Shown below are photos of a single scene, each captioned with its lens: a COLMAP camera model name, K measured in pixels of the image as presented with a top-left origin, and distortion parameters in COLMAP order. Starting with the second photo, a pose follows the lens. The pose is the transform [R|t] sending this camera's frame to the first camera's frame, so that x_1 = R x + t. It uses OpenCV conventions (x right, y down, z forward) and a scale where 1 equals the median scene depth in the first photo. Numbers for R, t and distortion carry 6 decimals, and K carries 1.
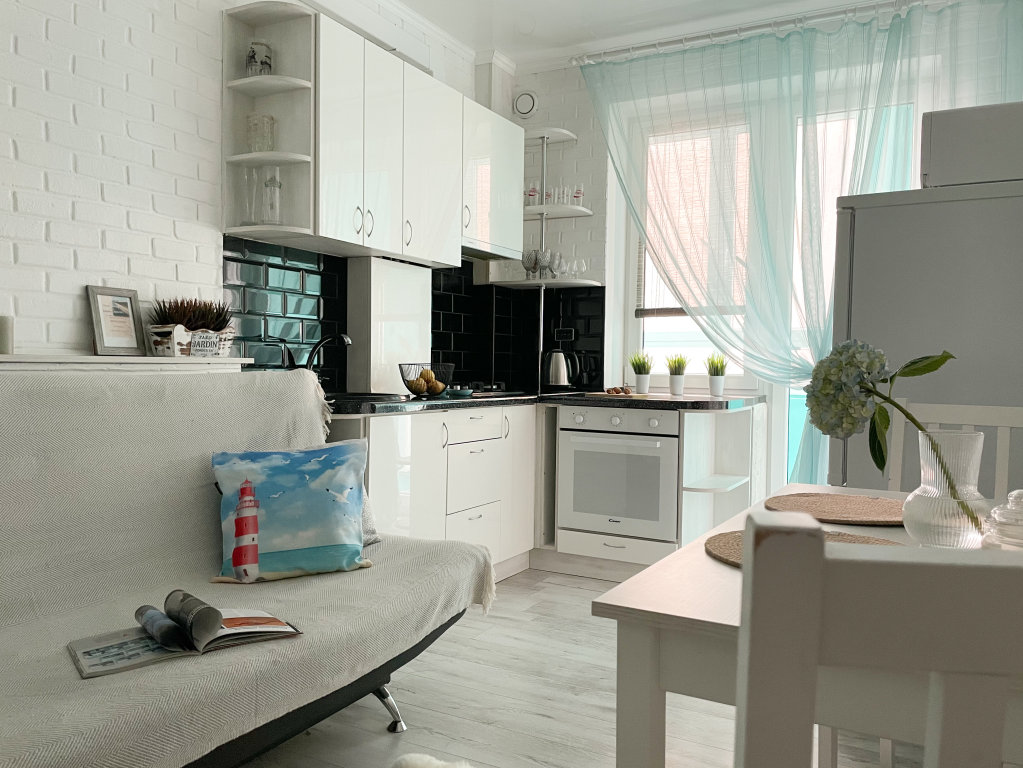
lens RADIAL K [[809.8, 0, 532.8], [0, 809.8, 389.0], [0, 0, 1]] dist [0.068361, -0.012874]
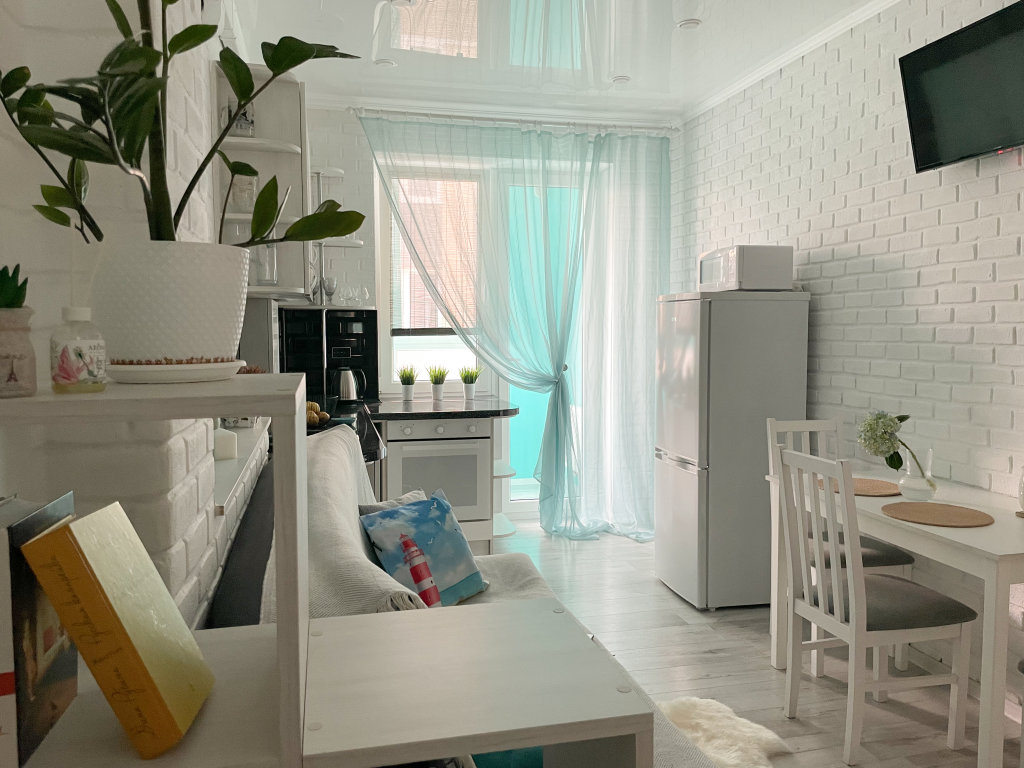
lens RADIAL K [[777.3, 0, 507.2], [0, 777.3, 376.9], [0, 0, 1]] dist [0.097663, -0.136734]
pose [[0.752590, -0.062129, 0.655552, -0.606496], [0.035778, 0.997927, 0.053504, -0.103237], [-0.657517, -0.016812, 0.753252, 0.053491]]
